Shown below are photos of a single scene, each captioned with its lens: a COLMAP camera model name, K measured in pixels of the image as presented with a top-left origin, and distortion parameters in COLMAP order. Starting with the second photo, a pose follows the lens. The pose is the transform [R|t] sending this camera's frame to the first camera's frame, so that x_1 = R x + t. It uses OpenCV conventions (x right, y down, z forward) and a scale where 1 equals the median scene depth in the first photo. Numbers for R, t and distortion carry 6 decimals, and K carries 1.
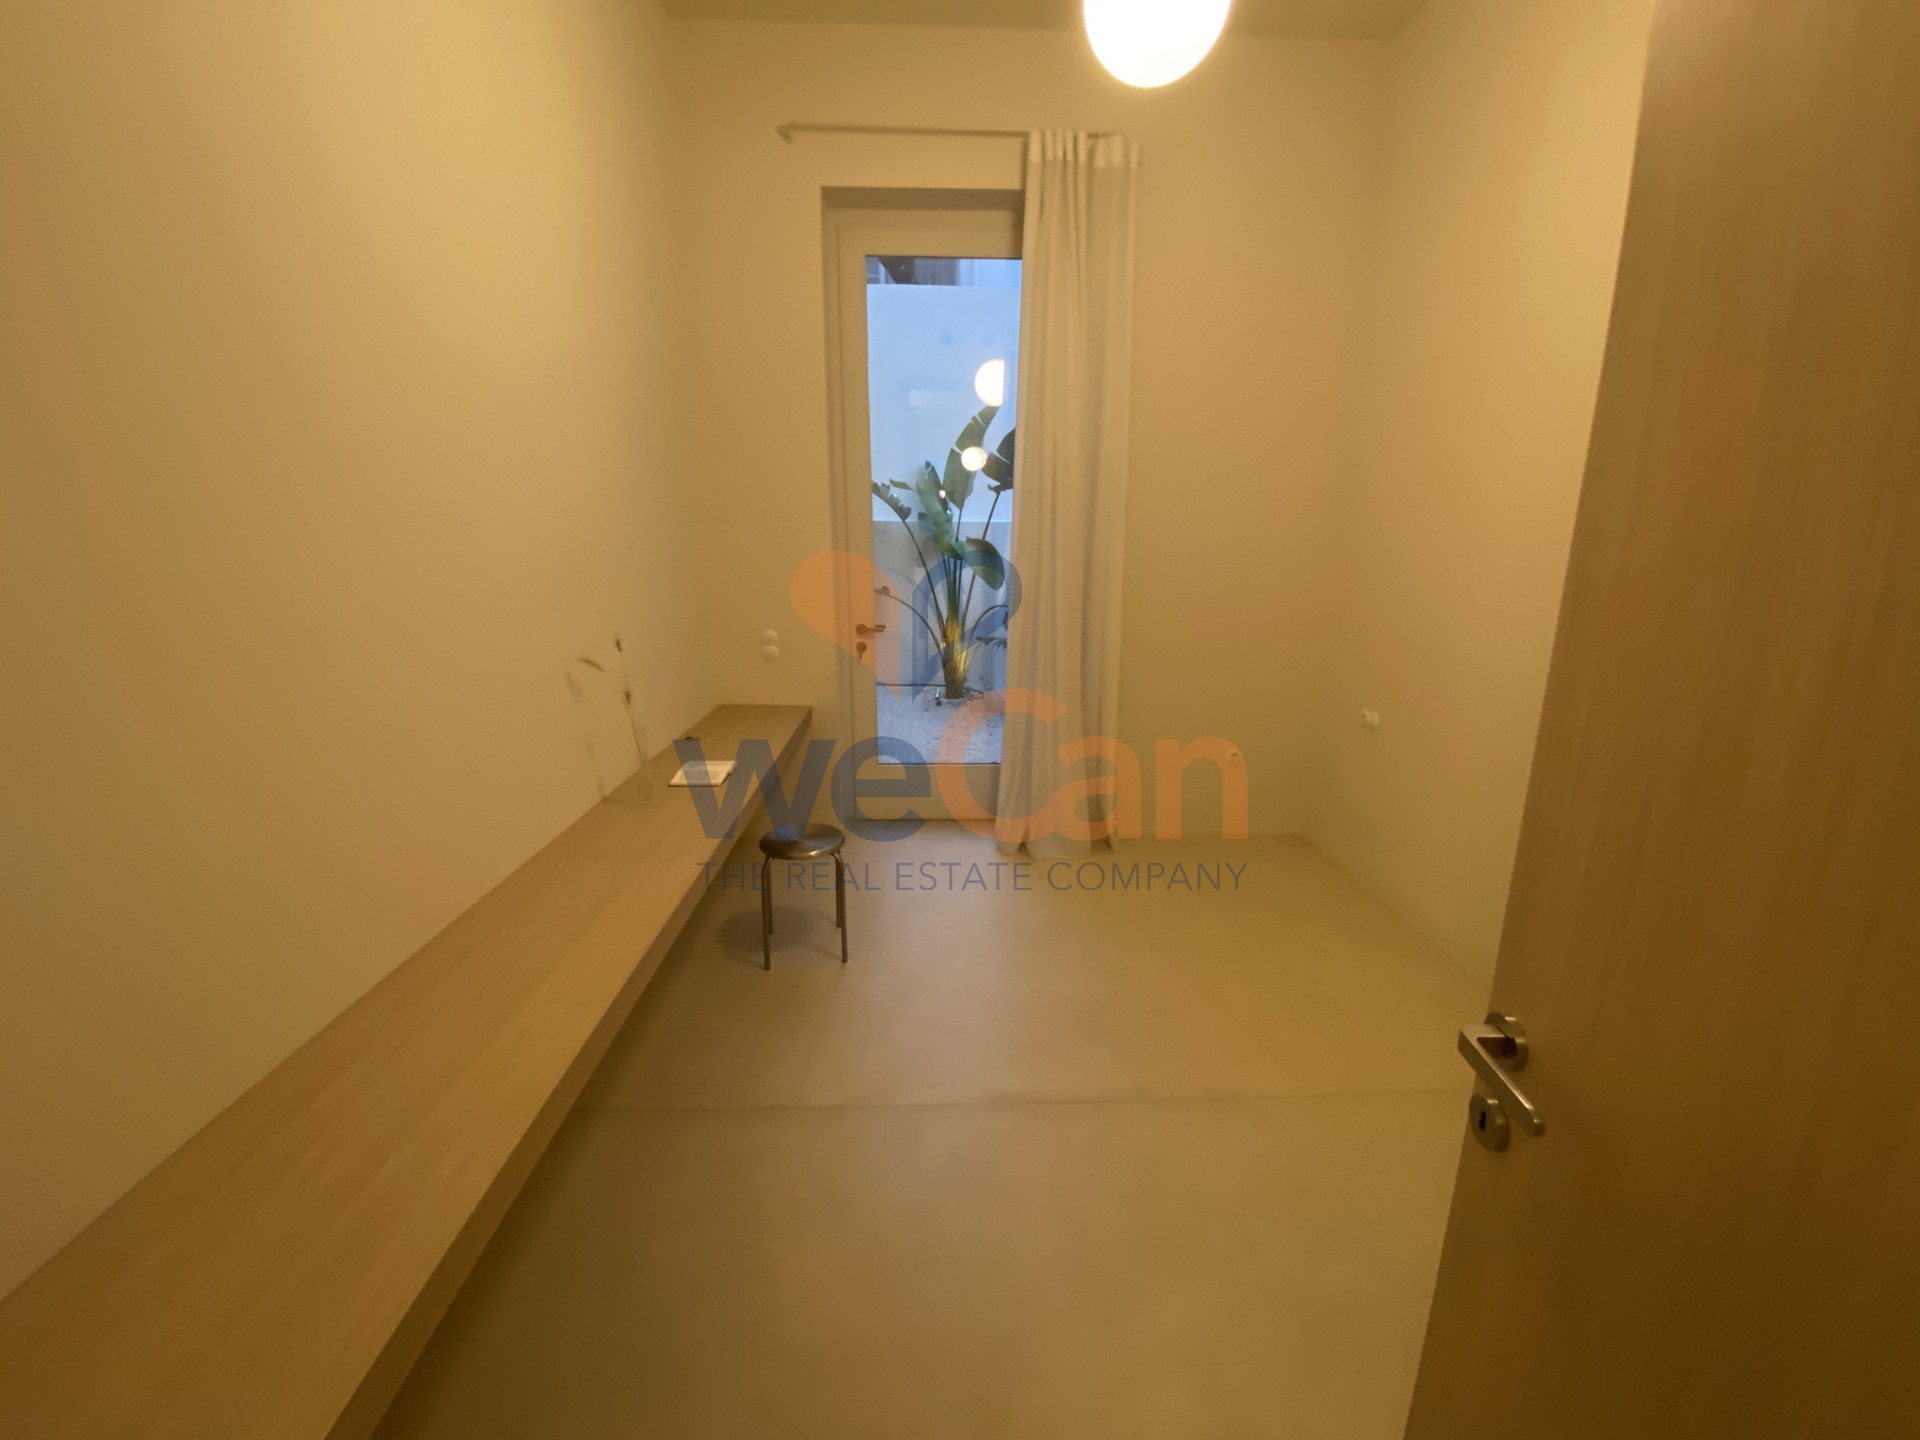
lens RADIAL K [[777.9, 0, 954.9], [0, 777.9, 719.9], [0, 0, 1]] dist [-0.003161, -0.001845]
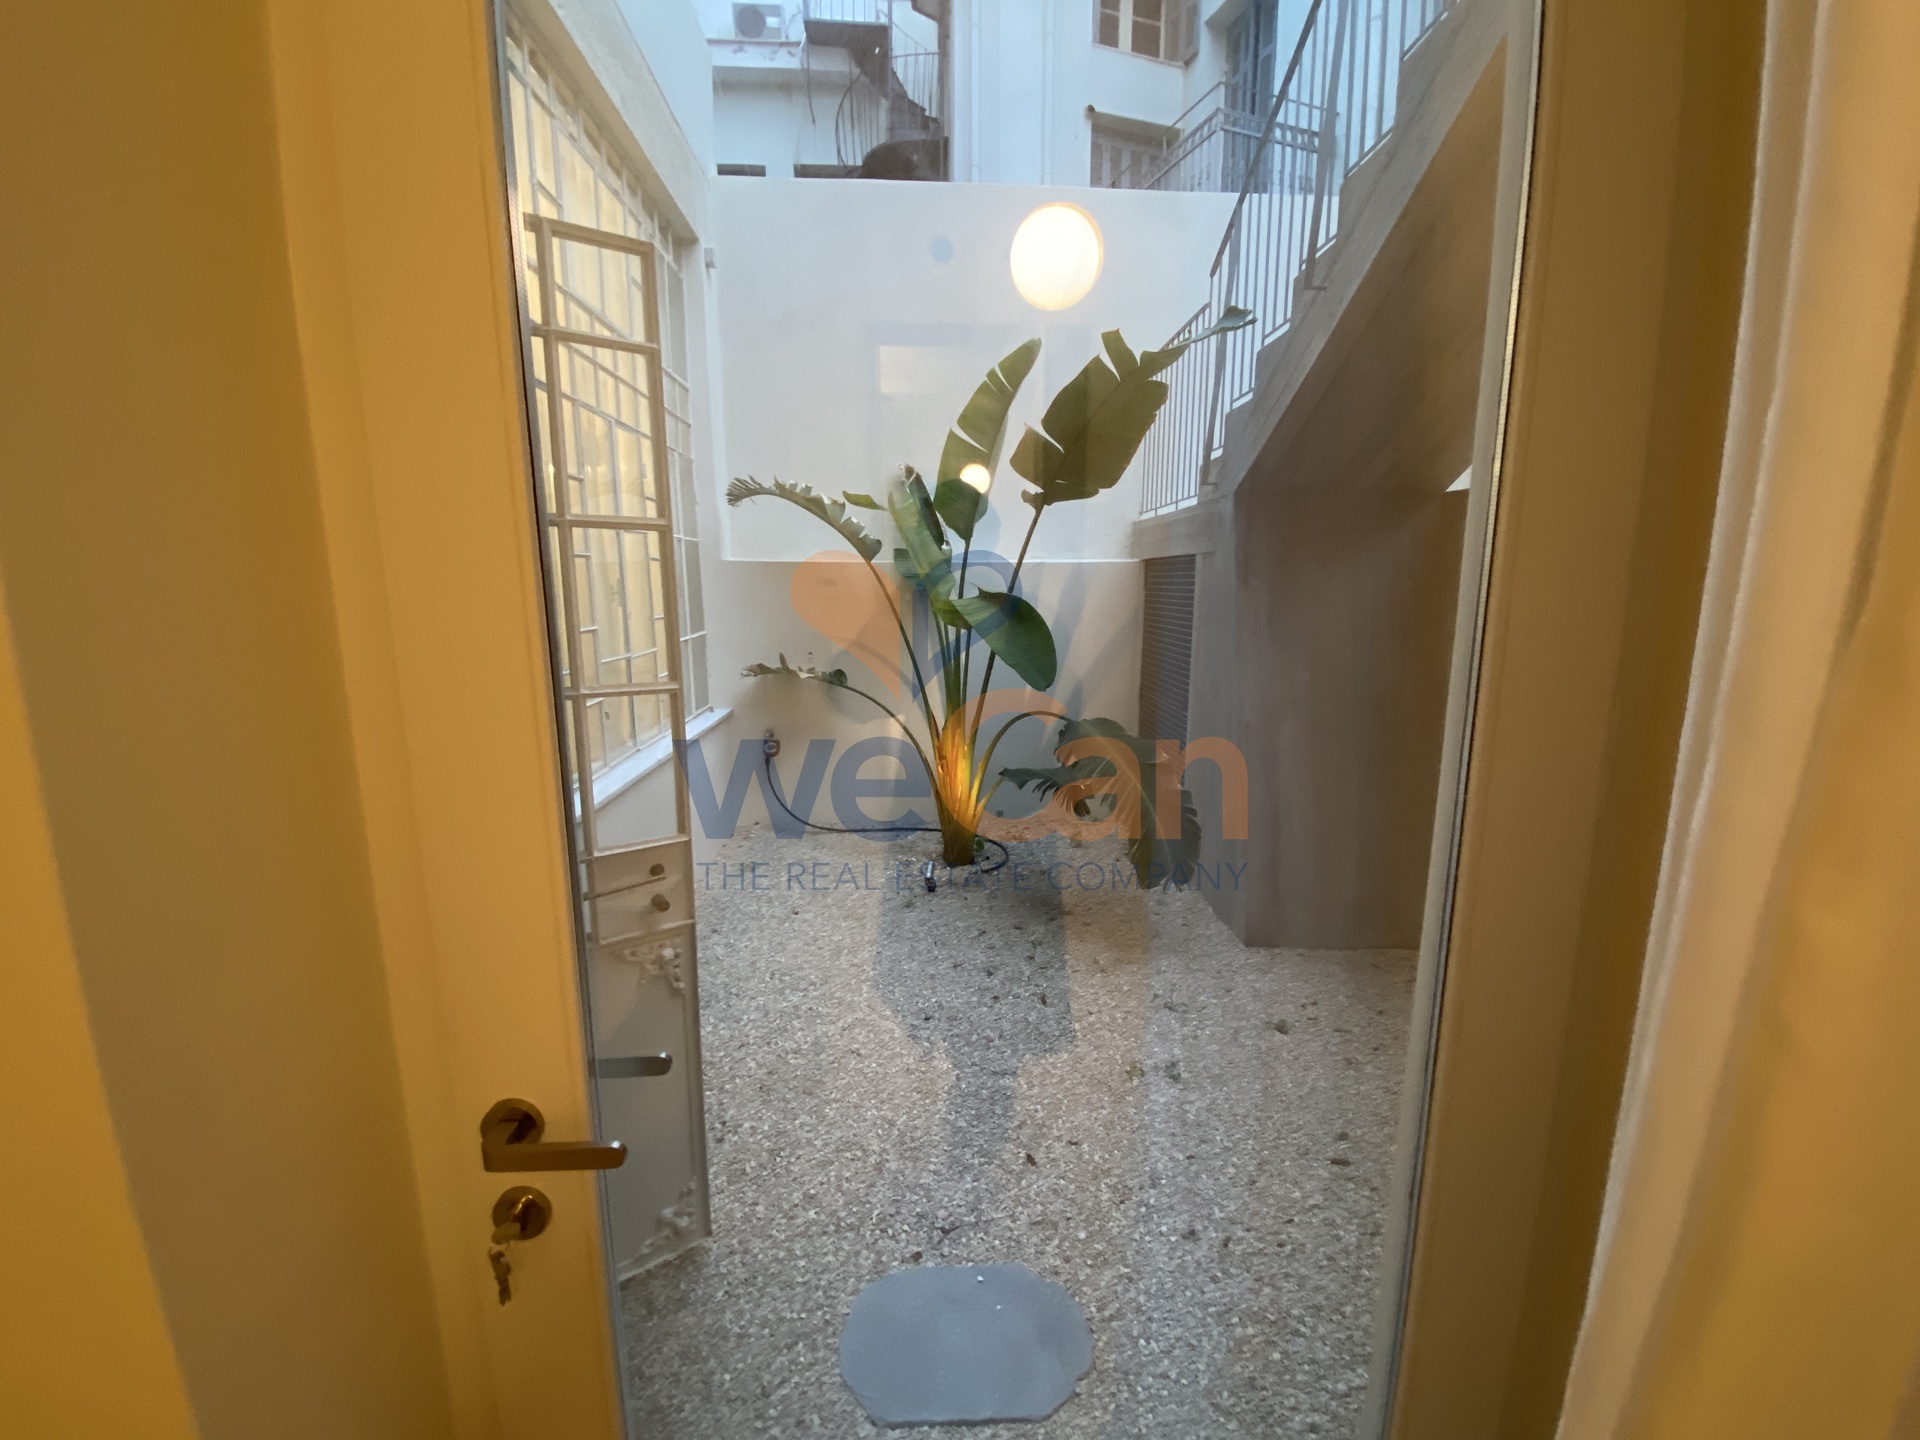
lens RADIAL K [[777.9, 0, 963.7], [0, 777.9, 715.1], [0, 0, 1]] dist [-0.003161, -0.001845]
pose [[0.999649, -0.011510, 0.023879, -0.009458], [0.012887, 0.998215, -0.058313, -0.108078], [-0.023165, 0.058600, 0.998013, 0.430397]]
